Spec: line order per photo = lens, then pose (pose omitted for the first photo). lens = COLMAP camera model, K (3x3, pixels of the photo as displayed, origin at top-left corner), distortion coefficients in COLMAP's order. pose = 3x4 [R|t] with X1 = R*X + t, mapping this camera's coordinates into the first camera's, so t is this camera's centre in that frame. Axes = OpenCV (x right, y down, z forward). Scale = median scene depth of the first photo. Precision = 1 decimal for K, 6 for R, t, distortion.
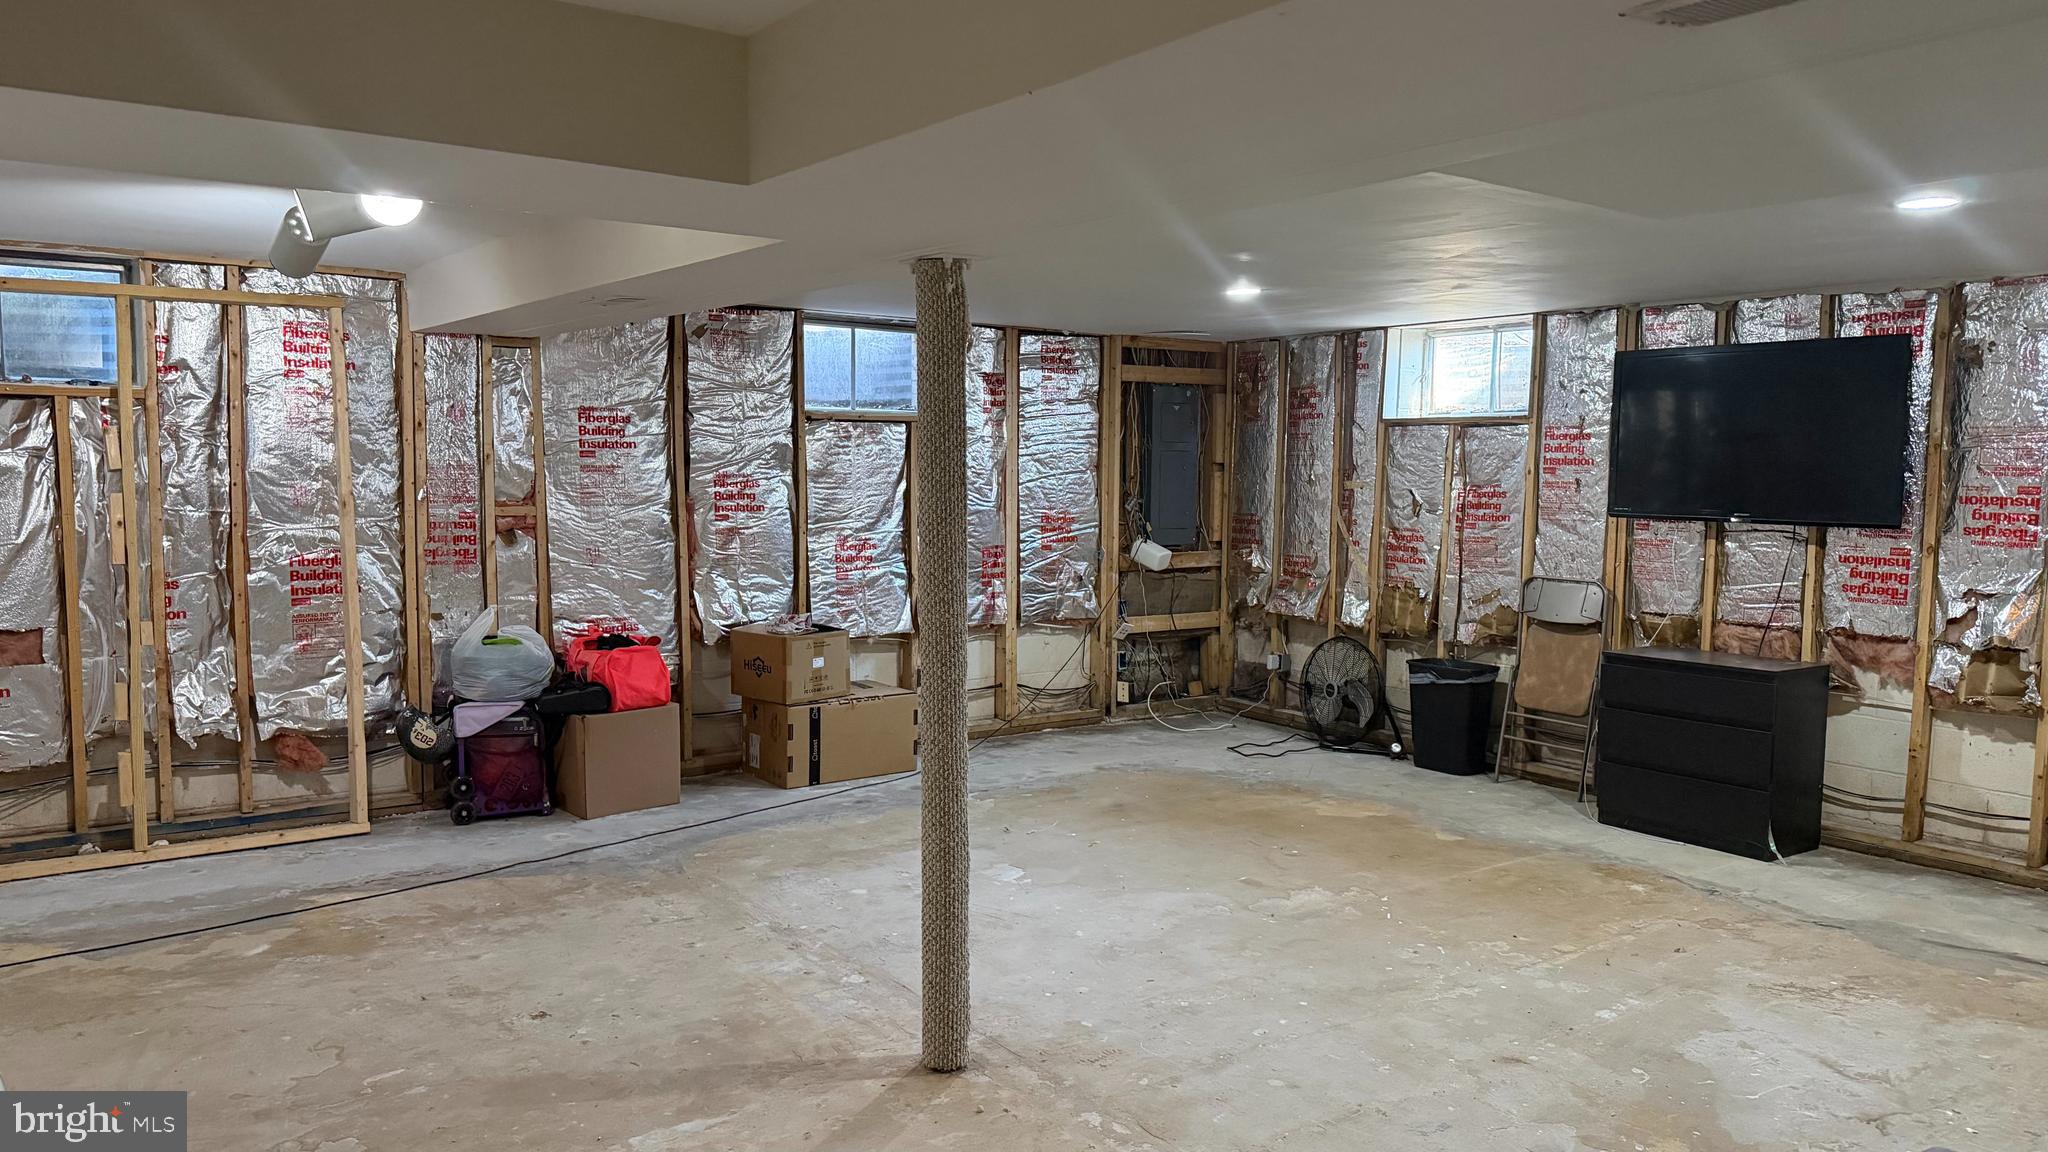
lens RADIAL K [[1441.0, 0, 1029.6], [0, 1441.0, 575.9], [0, 0, 1]] dist [0.133619, -0.197765]
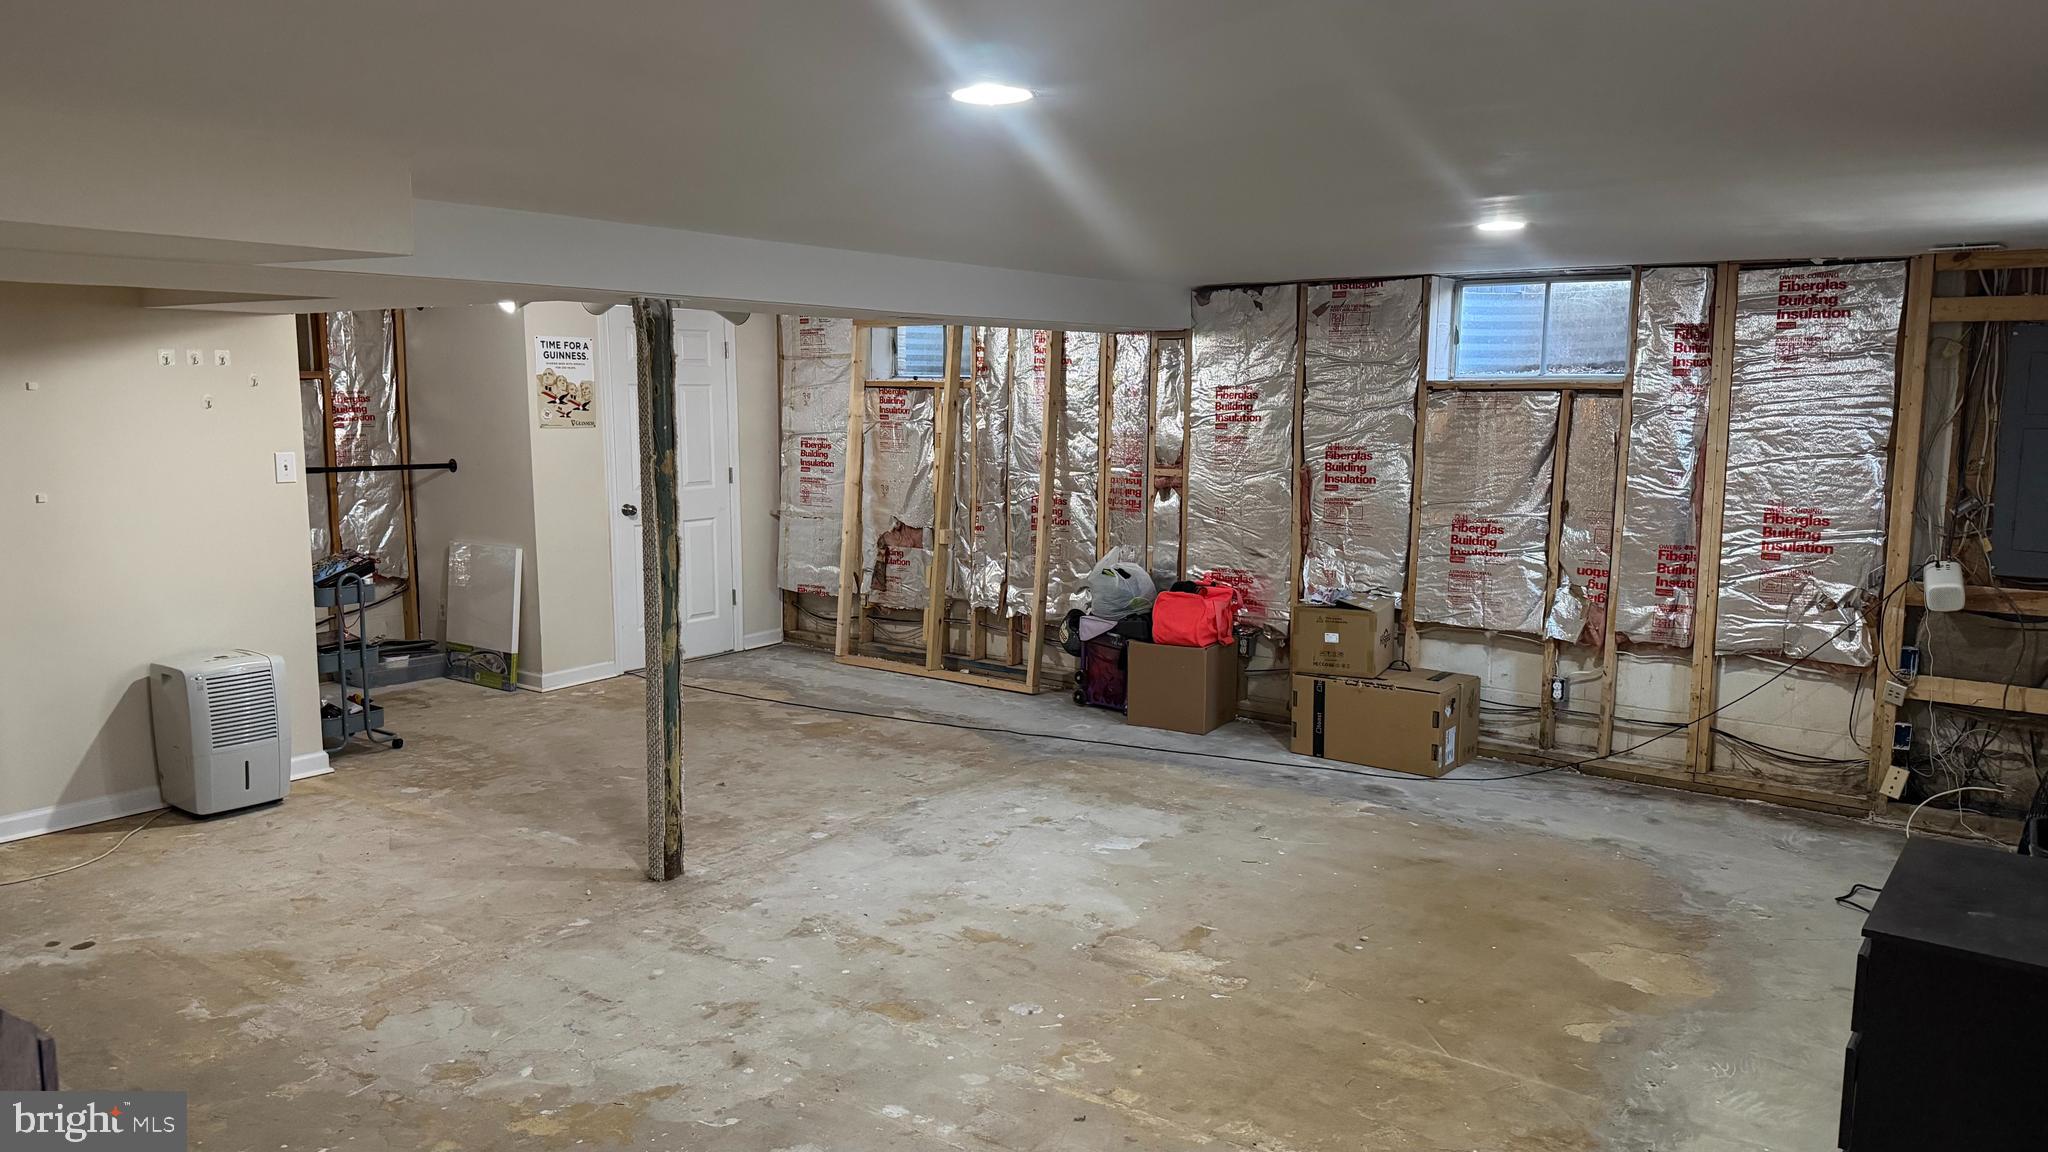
lens RADIAL K [[1441.0, 0, 1029.6], [0, 1441.0, 575.9], [0, 0, 1]] dist [0.133619, -0.197765]
pose [[0.294354, 0.117389, -0.948460, 0.762371], [-0.080036, 0.991969, 0.097935, -0.065996], [0.952339, 0.047083, 0.301385, 0.512873]]
